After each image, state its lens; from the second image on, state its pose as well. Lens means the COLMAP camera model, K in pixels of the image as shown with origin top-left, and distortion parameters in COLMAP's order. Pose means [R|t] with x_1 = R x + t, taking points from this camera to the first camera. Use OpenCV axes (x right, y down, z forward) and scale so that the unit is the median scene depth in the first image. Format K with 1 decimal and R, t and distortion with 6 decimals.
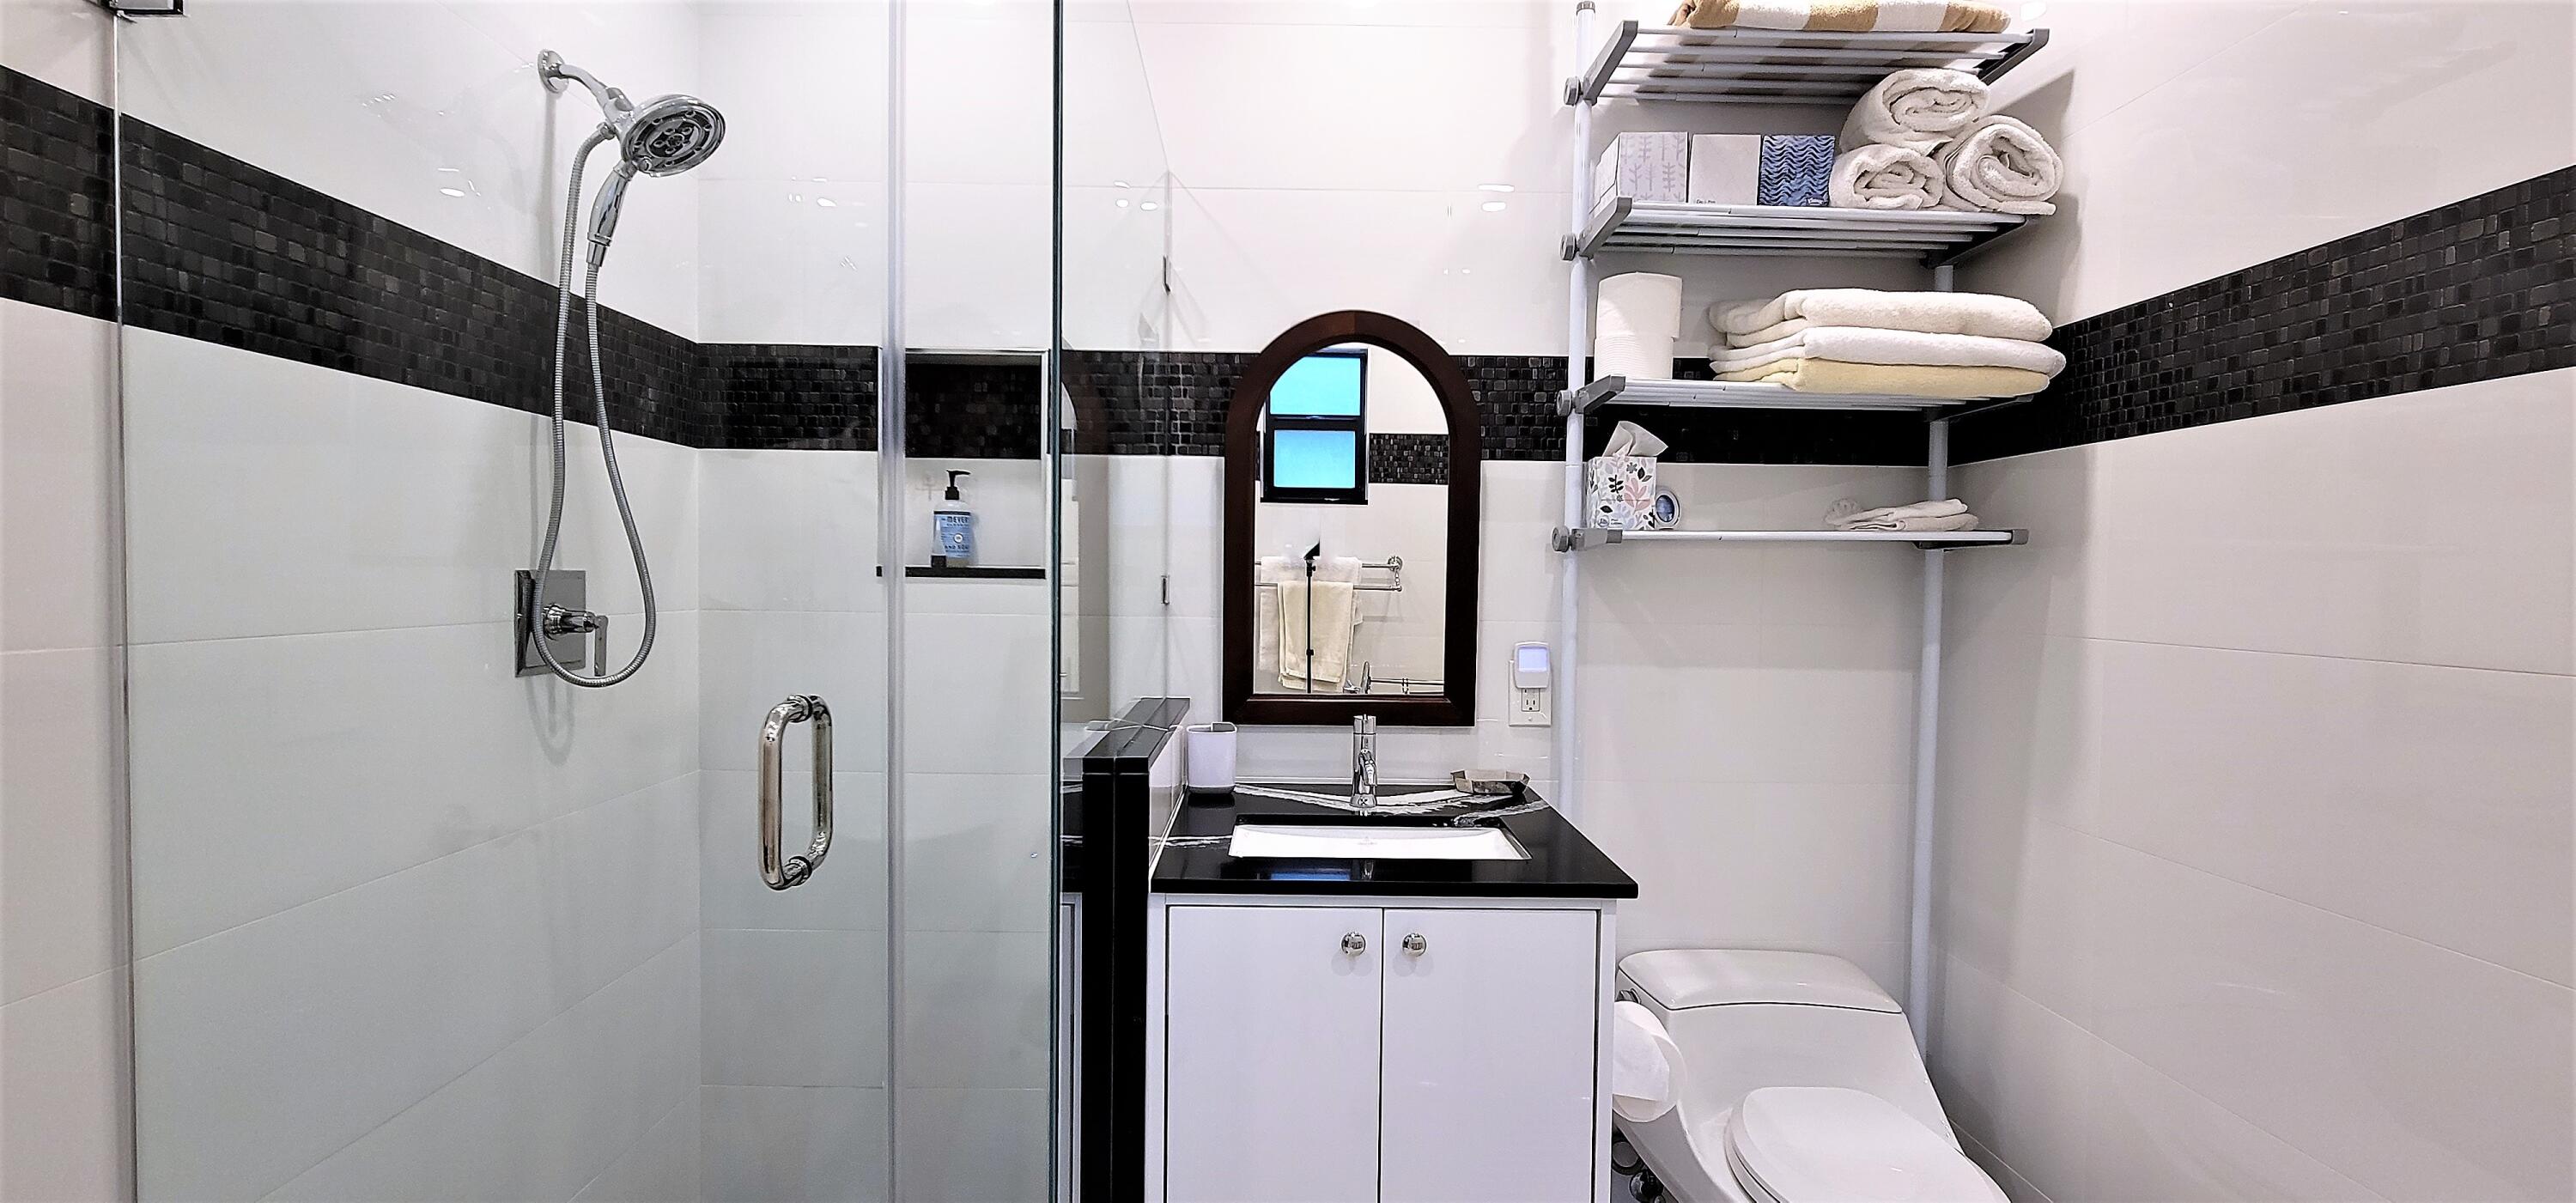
lens RADIAL K [[1058.4, 0, 1285.5], [0, 1058.4, 603.6], [0, 0, 1]] dist [-0.004479, -0.000087]
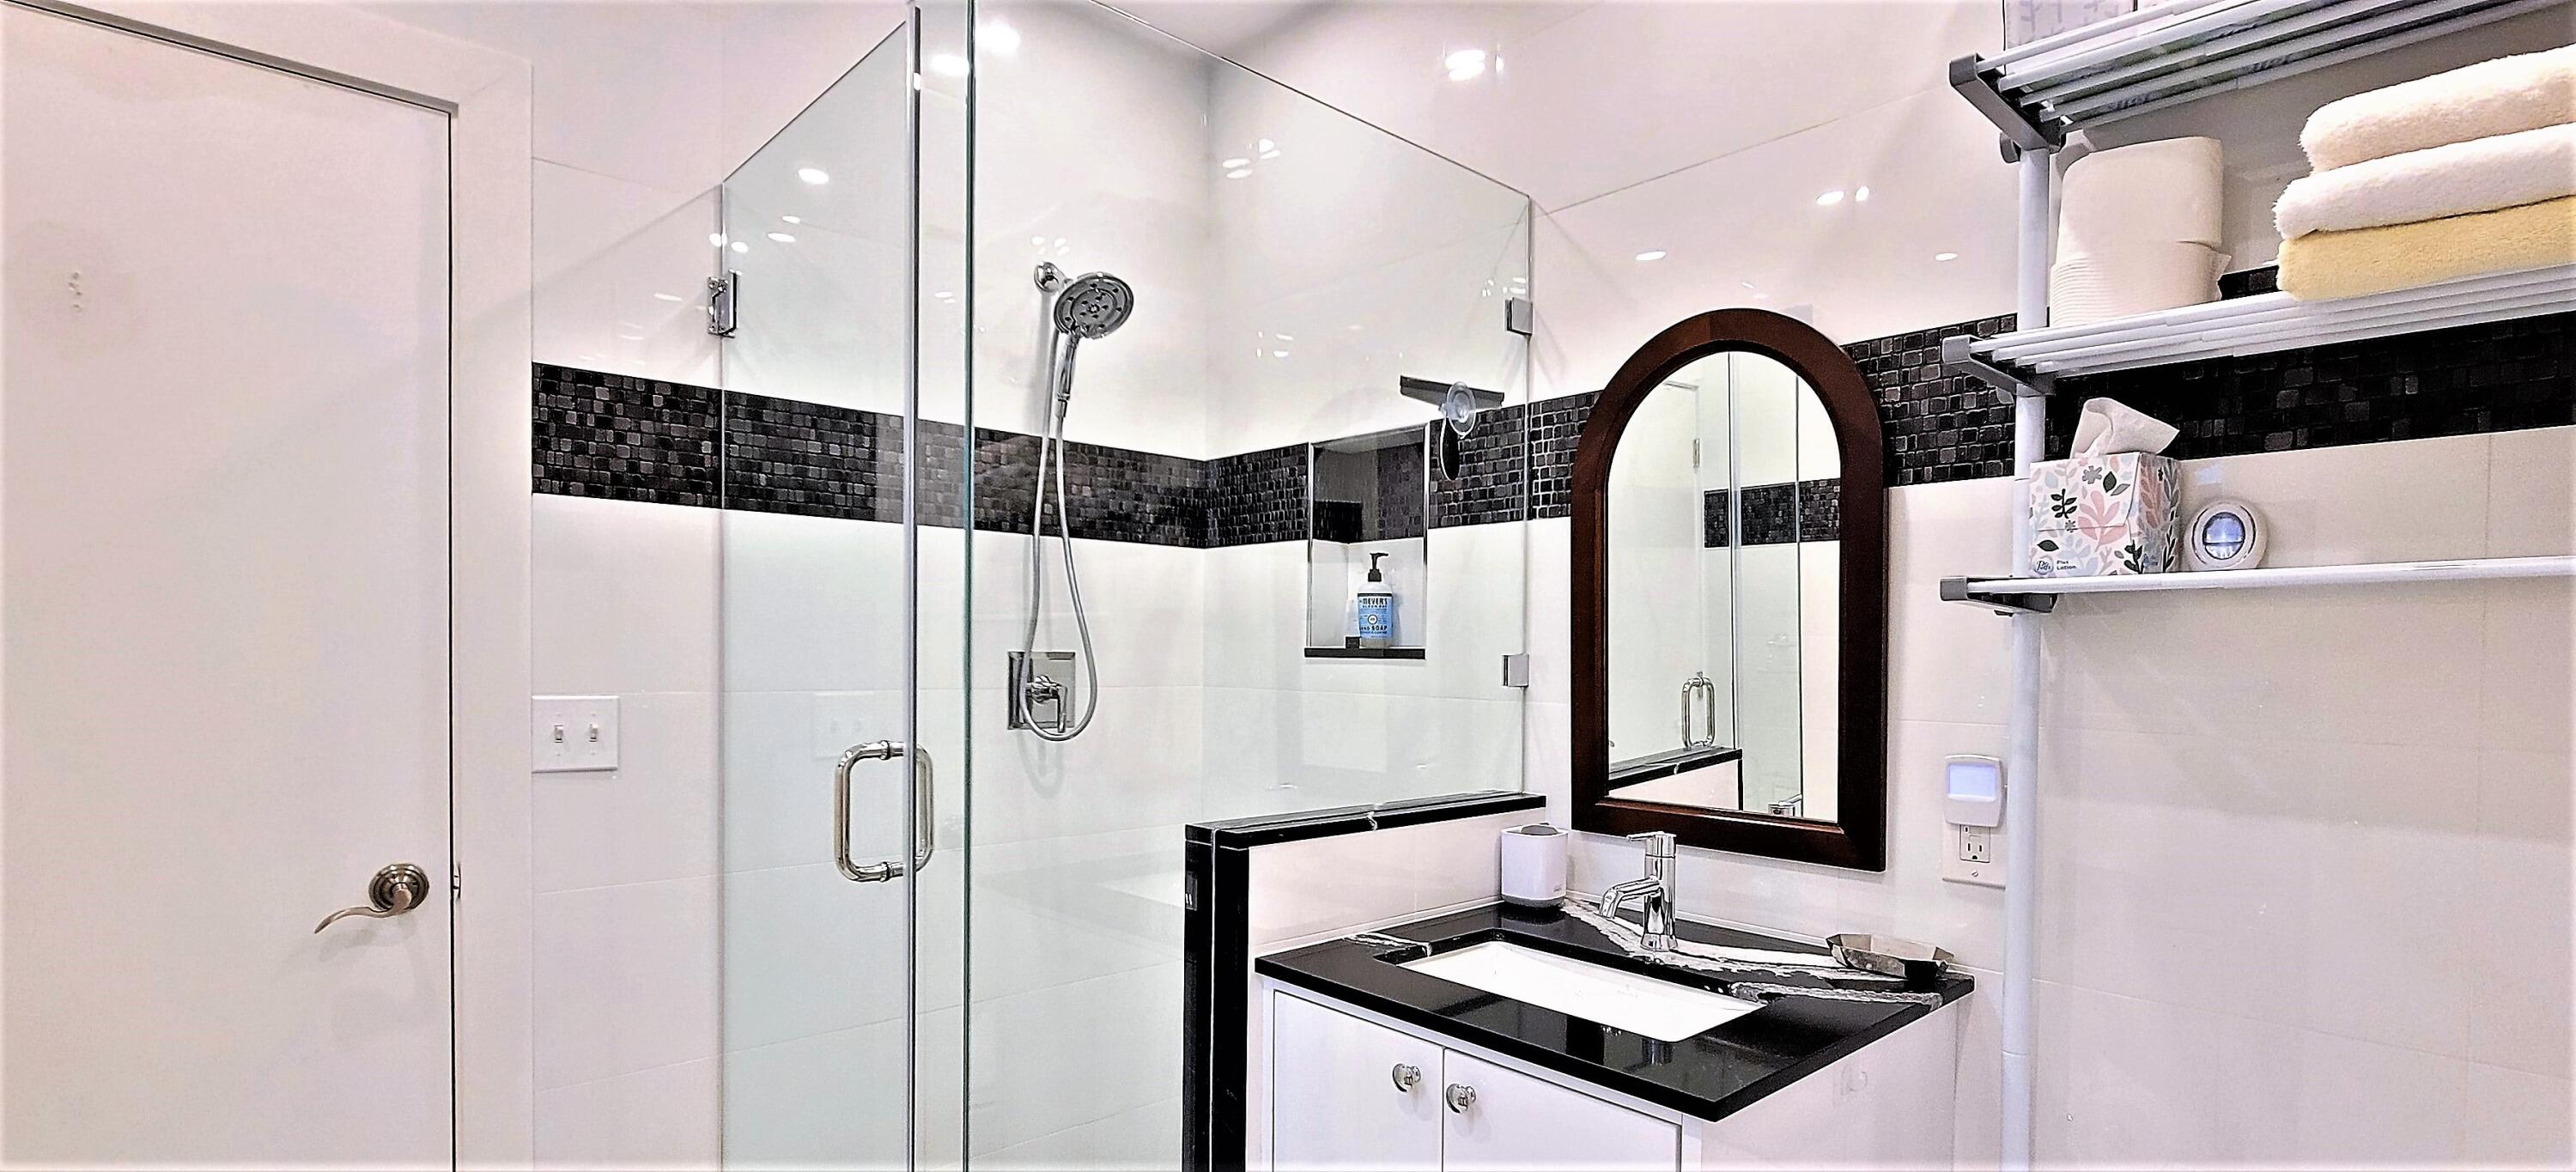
lens RADIAL K [[1180.7, 0, 1287.2], [0, 1180.7, 675.0], [0, 0, 1]] dist [-0.000147, -0.000401]
pose [[0.663683, 0.009510, -0.747954, 0.526802], [-0.023041, 0.999705, -0.007734, 0.002250], [0.747659, 0.022367, 0.663706, 0.208565]]
